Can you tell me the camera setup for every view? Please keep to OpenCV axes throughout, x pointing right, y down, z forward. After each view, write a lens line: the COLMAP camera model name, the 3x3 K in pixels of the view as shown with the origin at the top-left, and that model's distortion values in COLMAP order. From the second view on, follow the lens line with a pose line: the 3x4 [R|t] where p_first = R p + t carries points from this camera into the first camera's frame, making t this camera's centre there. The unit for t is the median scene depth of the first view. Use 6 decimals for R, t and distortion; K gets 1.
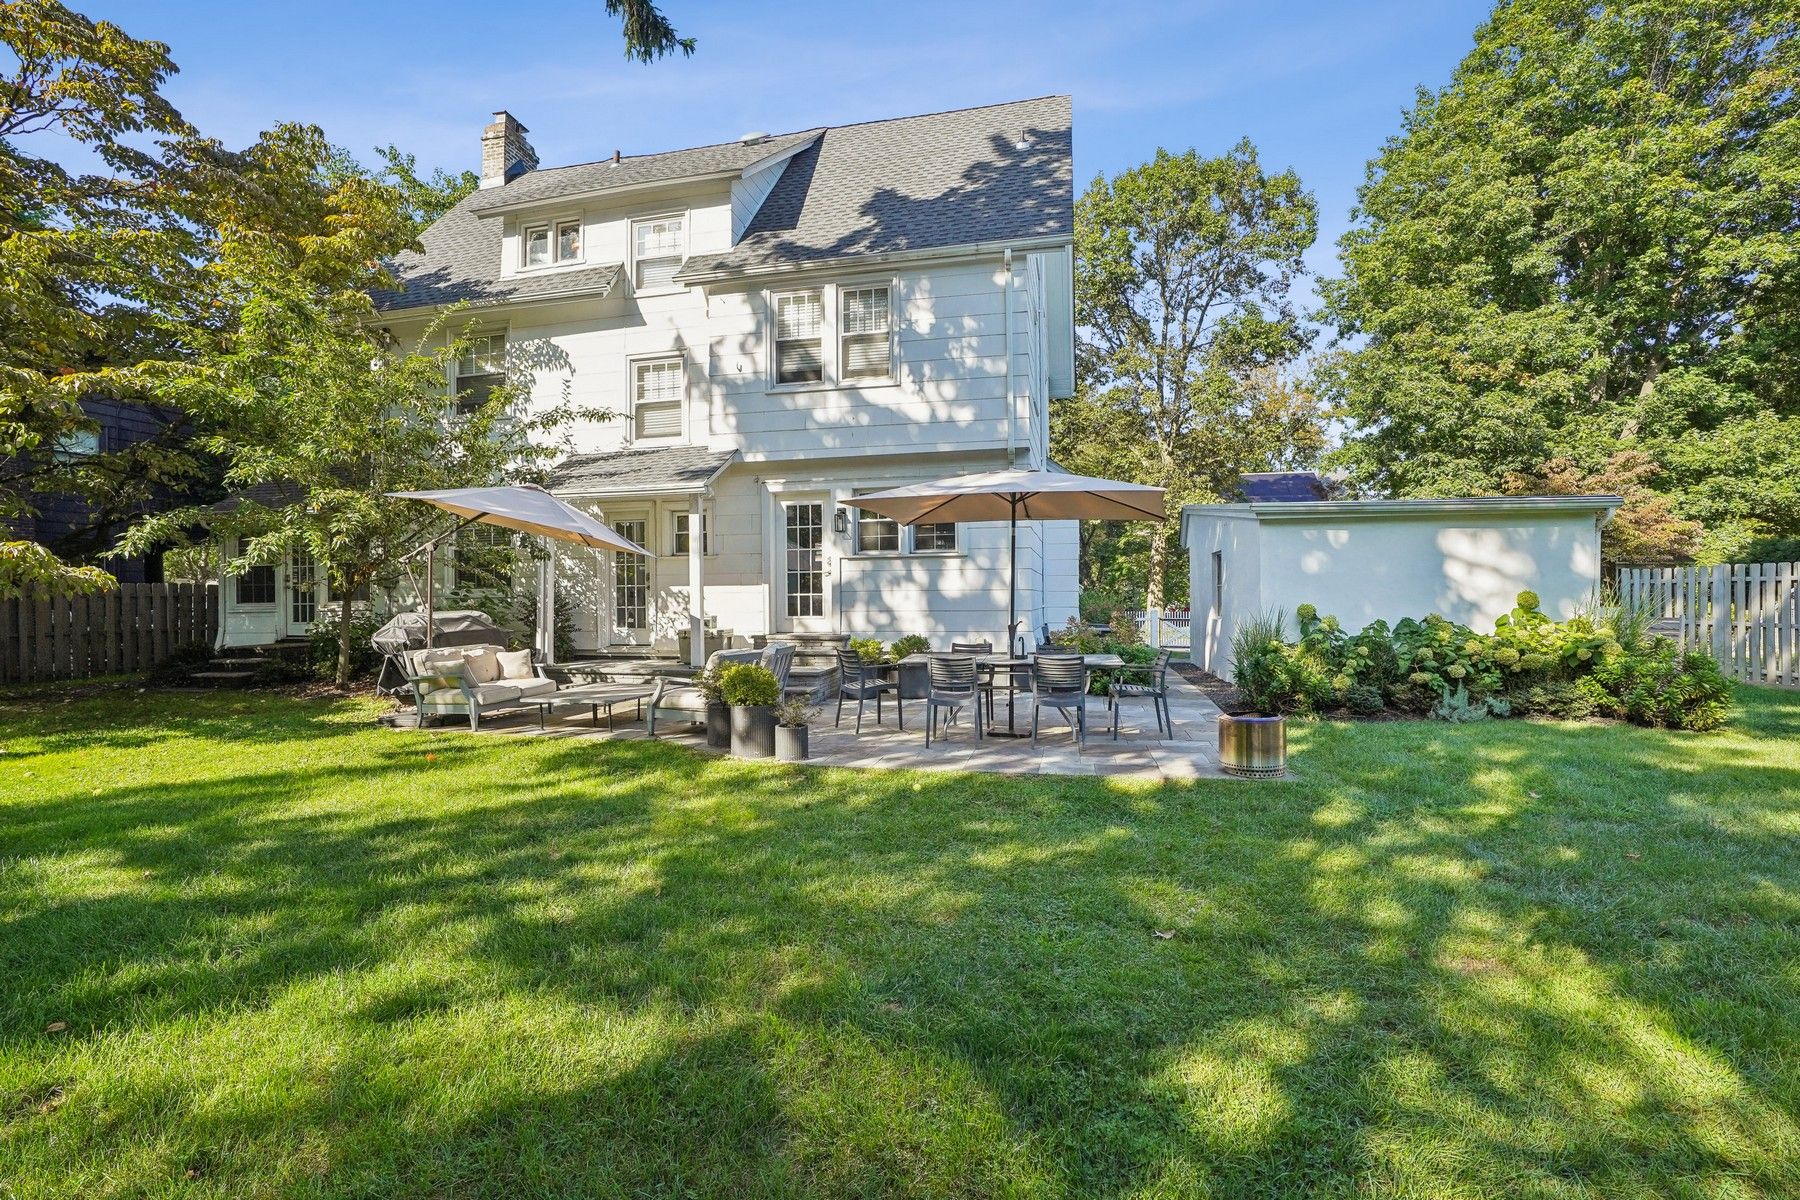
lens RADIAL K [[837.9, 0, 901.8], [0, 837.9, 589.3], [0, 0, 1]] dist [-0.022838, 0.003055]
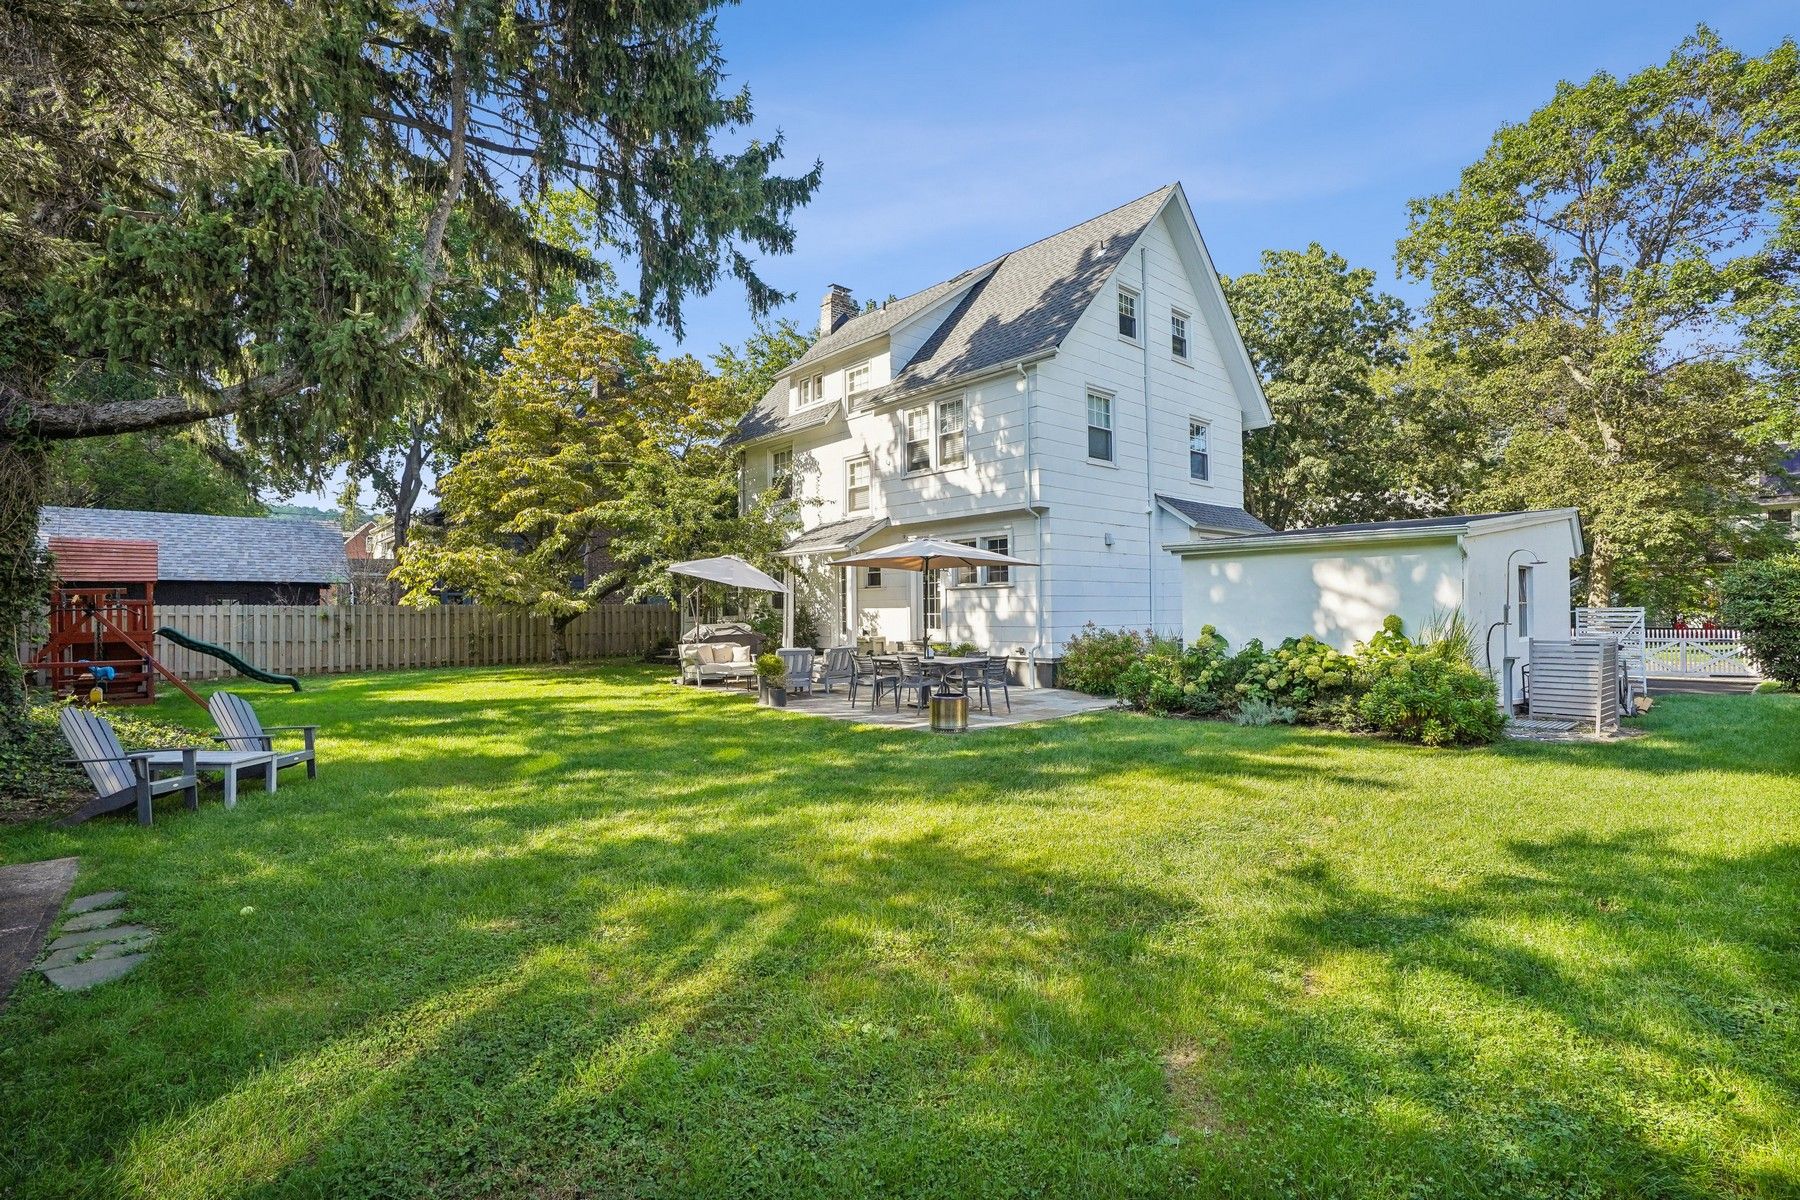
lens RADIAL K [[837.9, 0, 894.9], [0, 837.9, 609.1], [0, 0, 1]] dist [-0.022838, 0.003055]
pose [[0.813972, 0.003497, -0.580893, 0.702702], [0.003227, 0.999939, 0.010541, -0.020907], [0.580895, -0.010455, 0.813911, -0.220464]]
